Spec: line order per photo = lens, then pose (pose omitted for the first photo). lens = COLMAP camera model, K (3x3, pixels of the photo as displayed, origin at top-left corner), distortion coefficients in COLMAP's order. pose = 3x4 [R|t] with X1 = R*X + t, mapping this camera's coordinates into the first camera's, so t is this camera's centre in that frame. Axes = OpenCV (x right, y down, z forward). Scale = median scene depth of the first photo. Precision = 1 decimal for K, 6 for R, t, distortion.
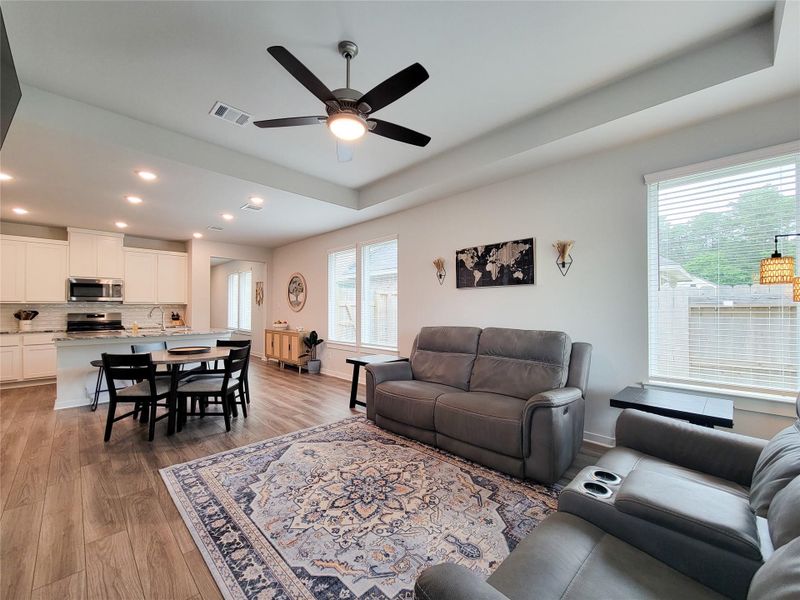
lens RADIAL K [[329.4, 0, 399.5], [0, 329.4, 303.6], [0, 0, 1]] dist [0.002056, -0.000925]
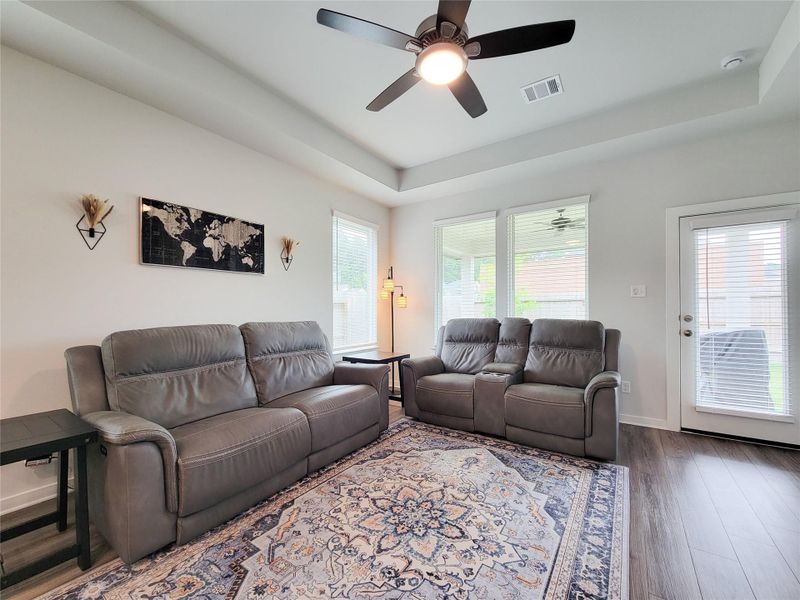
lens RADIAL K [[329.4, 0, 402.5], [0, 329.4, 308.4], [0, 0, 1]] dist [0.002056, -0.000925]
pose [[-0.193717, 0.003067, 0.981053, -0.521997], [-0.015806, 0.999856, -0.006247, 0.032789], [-0.980930, -0.016716, -0.193641, 0.704944]]
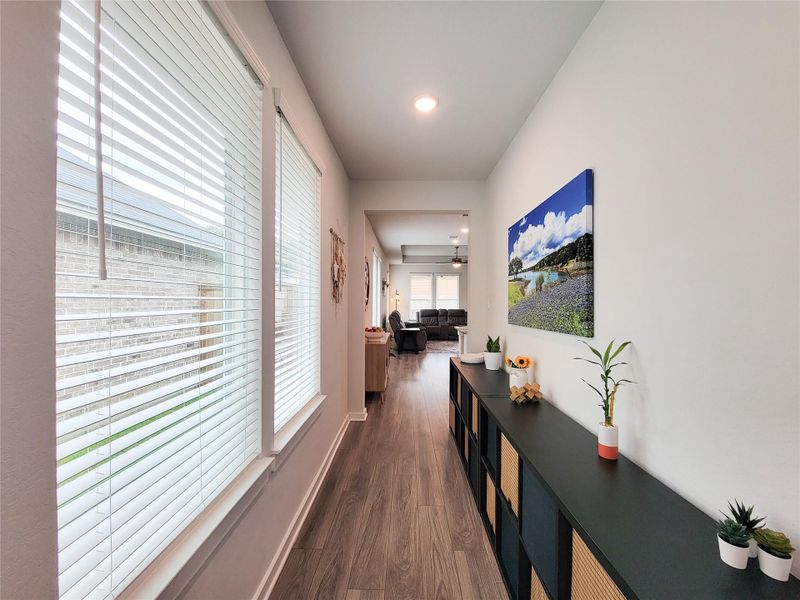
lens RADIAL K [[329.4, 0, 399.7], [0, 329.4, 301.2], [0, 0, 1]] dist [0.002056, -0.000925]
pose [[-0.699039, -0.002319, 0.715080, -1.611060], [-0.013852, 0.999851, -0.010298, 0.015307], [-0.714950, -0.017104, -0.698967, 2.669160]]
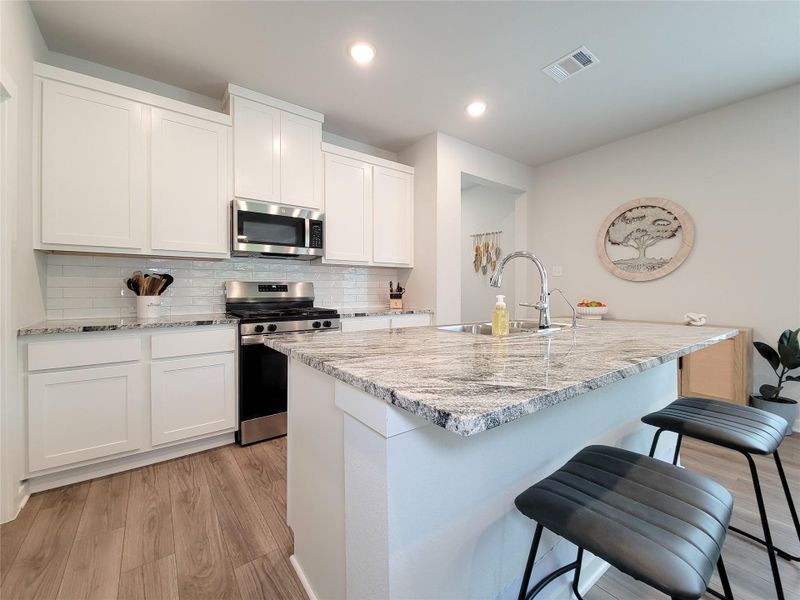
lens RADIAL K [[329.4, 0, 405.1], [0, 329.4, 291.5], [0, 0, 1]] dist [0.002056, -0.000925]
pose [[0.991574, 0.001419, -0.129531, -1.086717], [0.001644, 0.999722, 0.023539, 0.051136], [0.129529, -0.023554, 0.991296, 0.898361]]
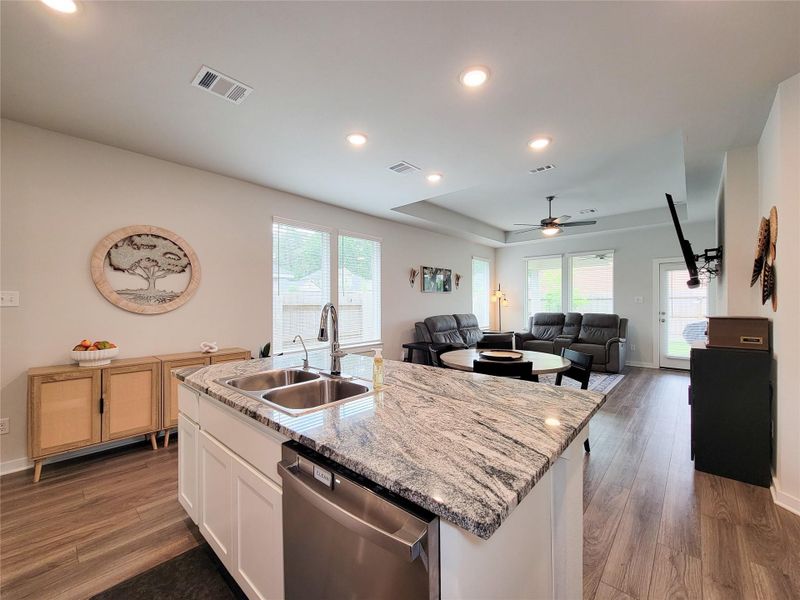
lens RADIAL K [[329.4, 0, 398.8], [0, 329.4, 302.2], [0, 0, 1]] dist [0.002056, -0.000925]
pose [[-0.058162, -0.000983, 0.998307, -1.432482], [-0.015467, 0.999880, 0.000084, 0.005995], [-0.998187, -0.015436, -0.058170, 1.280640]]
